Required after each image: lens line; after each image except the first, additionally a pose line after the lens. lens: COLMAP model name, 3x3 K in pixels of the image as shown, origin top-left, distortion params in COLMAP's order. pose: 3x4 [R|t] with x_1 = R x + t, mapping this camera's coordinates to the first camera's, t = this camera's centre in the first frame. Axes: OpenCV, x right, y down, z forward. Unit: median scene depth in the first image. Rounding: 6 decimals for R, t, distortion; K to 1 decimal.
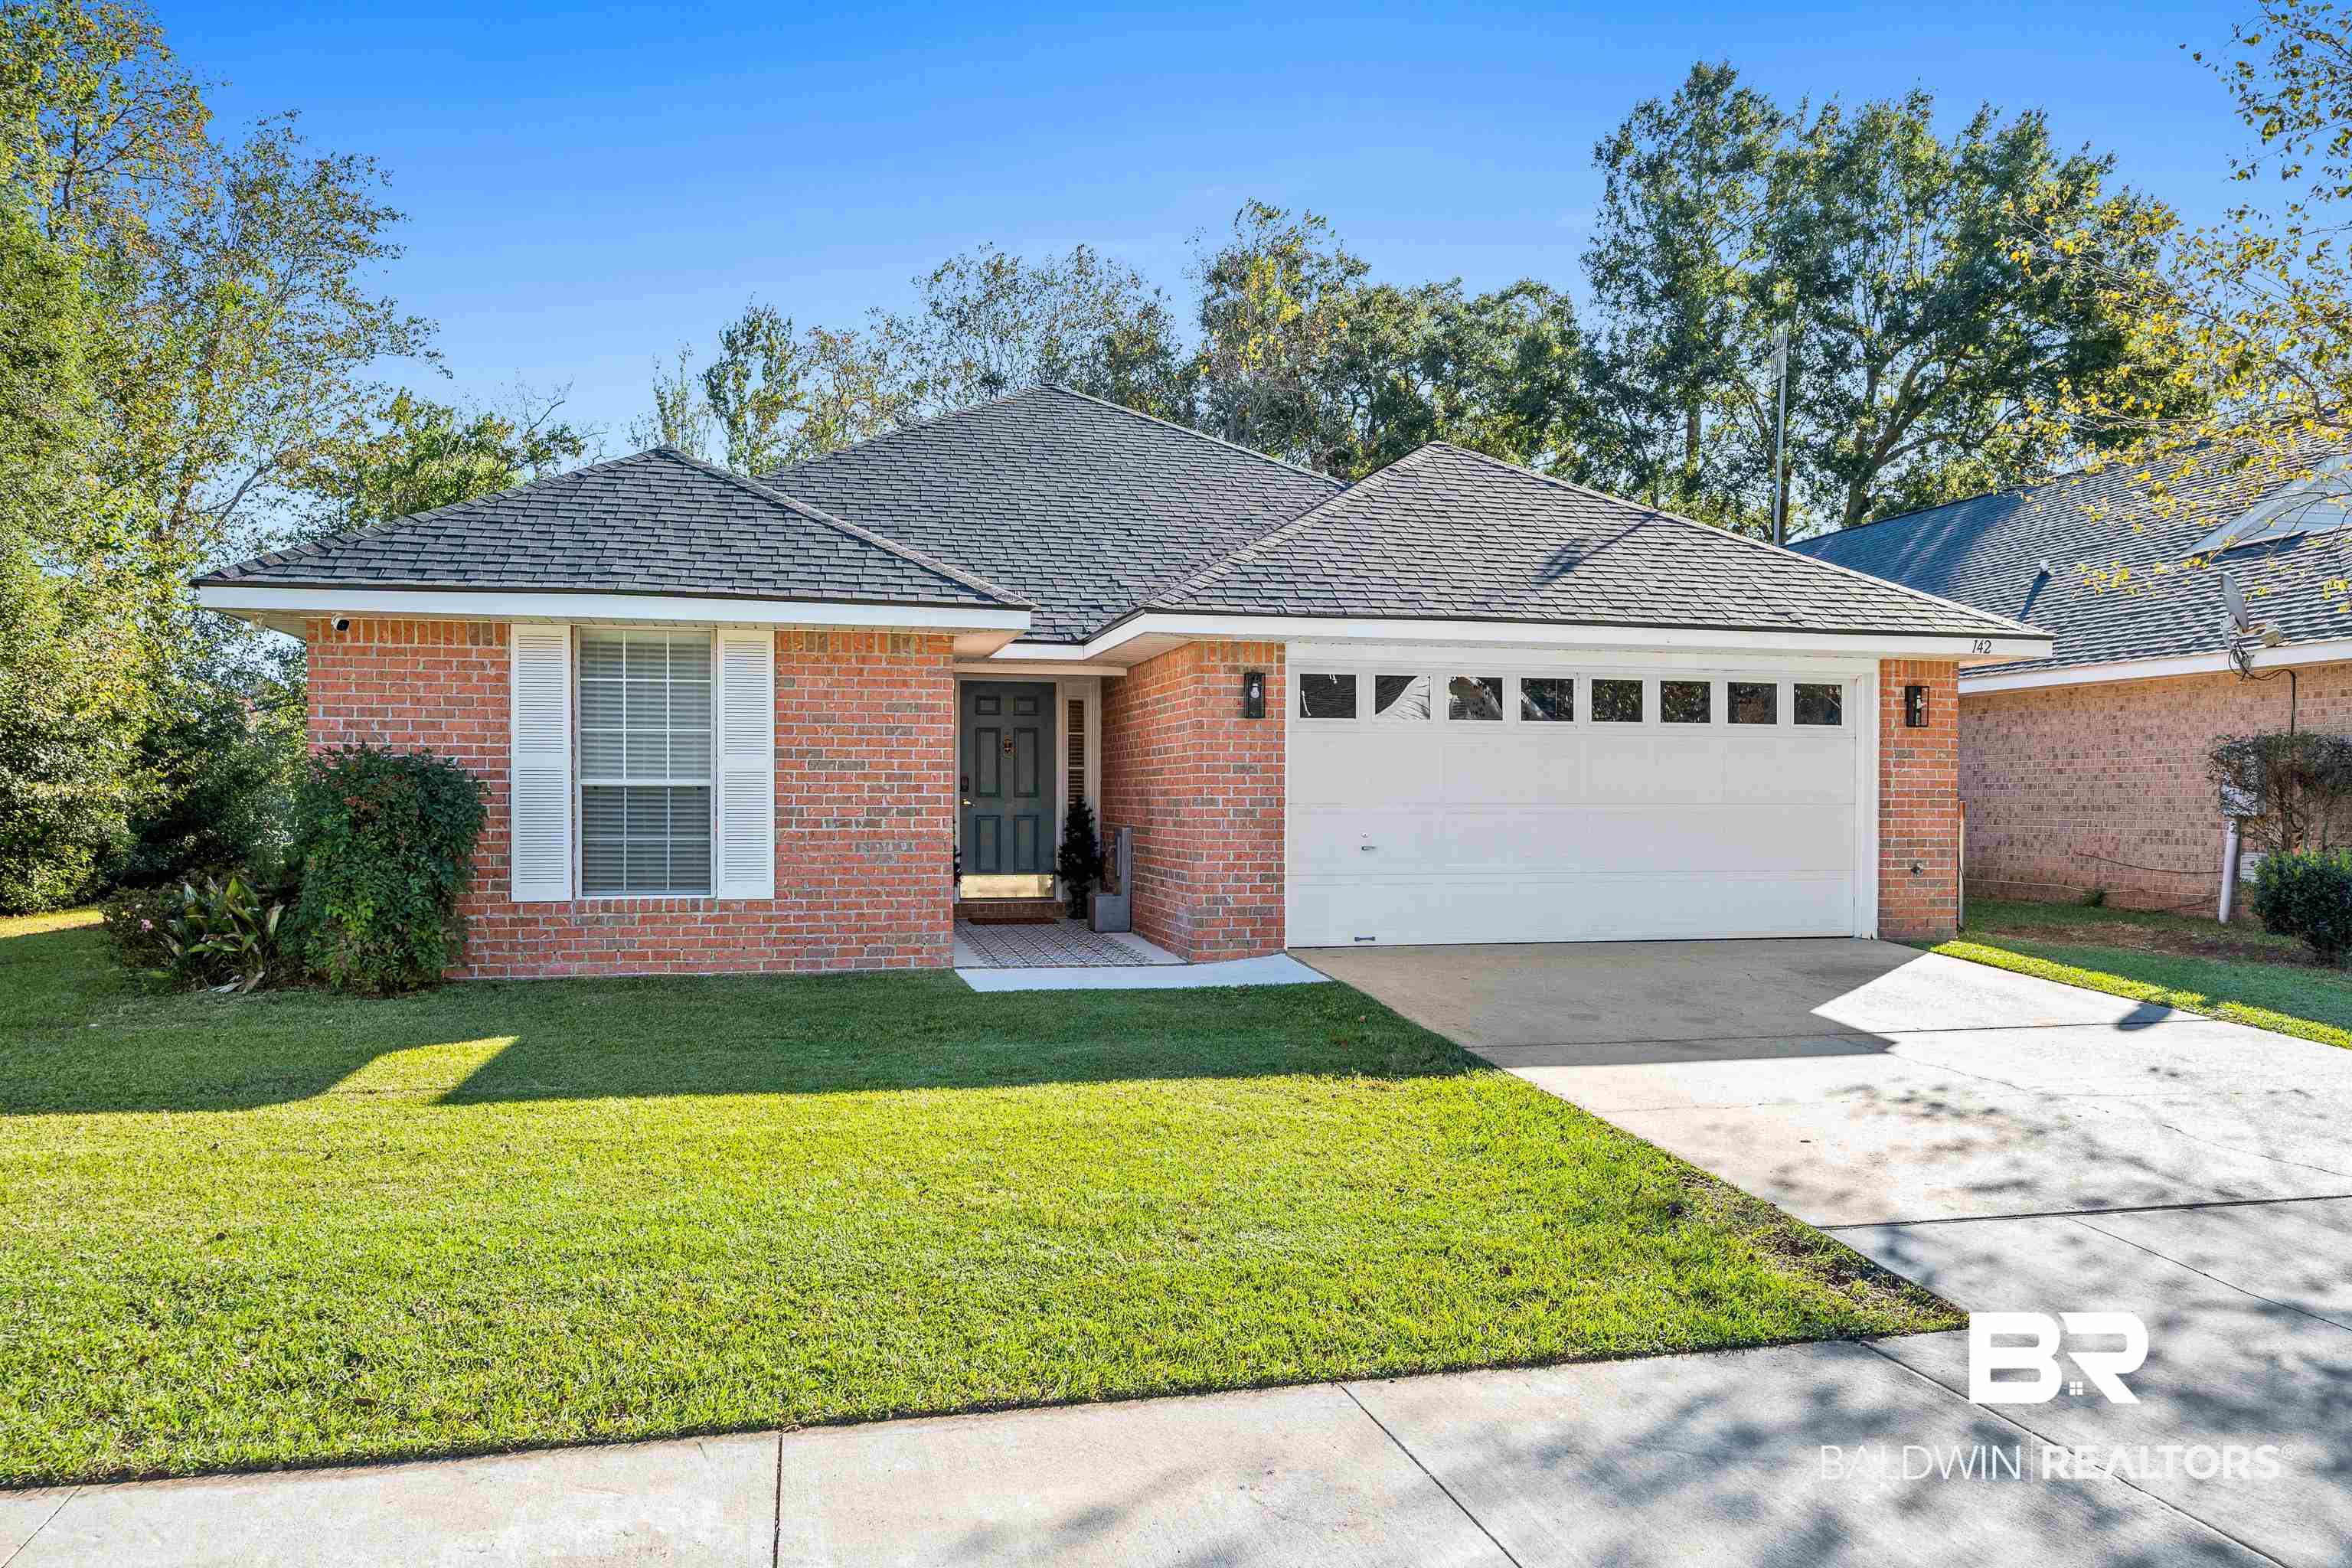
lens RADIAL K [[1627.5, 0, 1176.0], [0, 1627.5, 784.0], [0, 0, 1]] dist [0.001966, -0.000160]
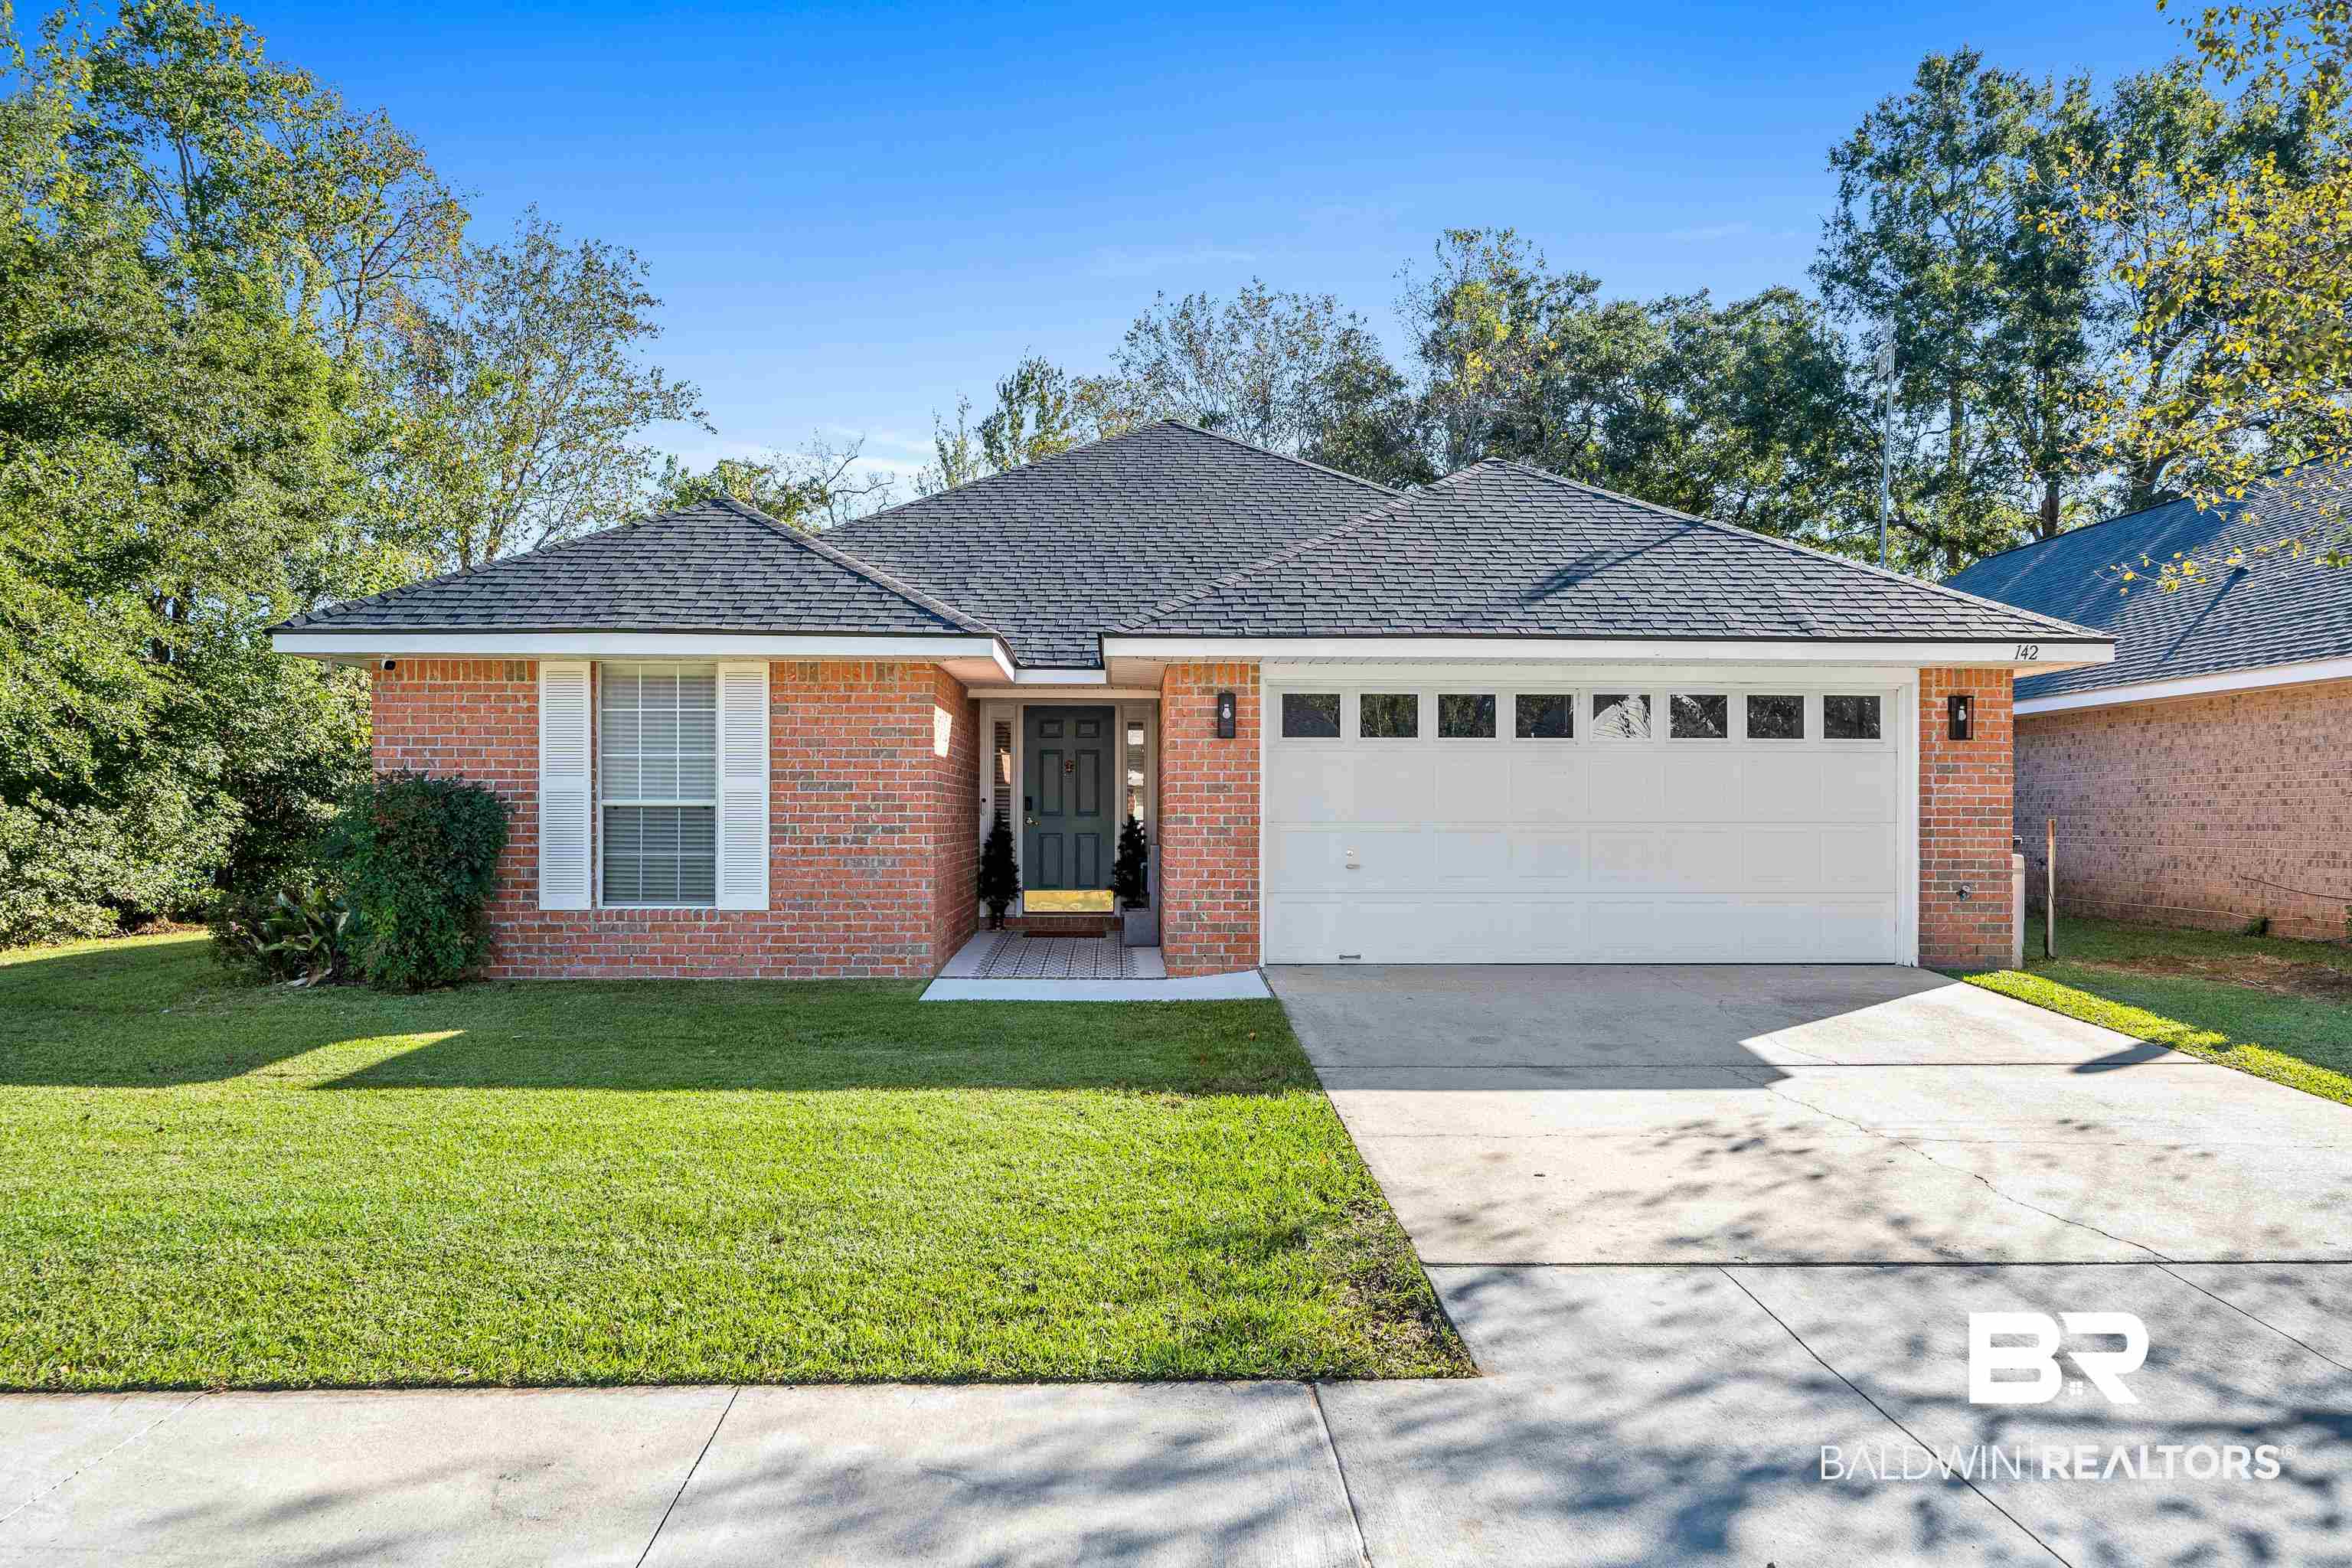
lens RADIAL K [[1570.4, 0, 1176.0], [0, 1570.4, 784.0], [0, 0, 1]] dist [0.000277, 0.004629]
pose [[0.979516, -0.004894, -0.201308, 0.223551], [0.002396, 0.999917, -0.012650, 0.000628], [0.201353, 0.011909, 0.979446, 0.031693]]
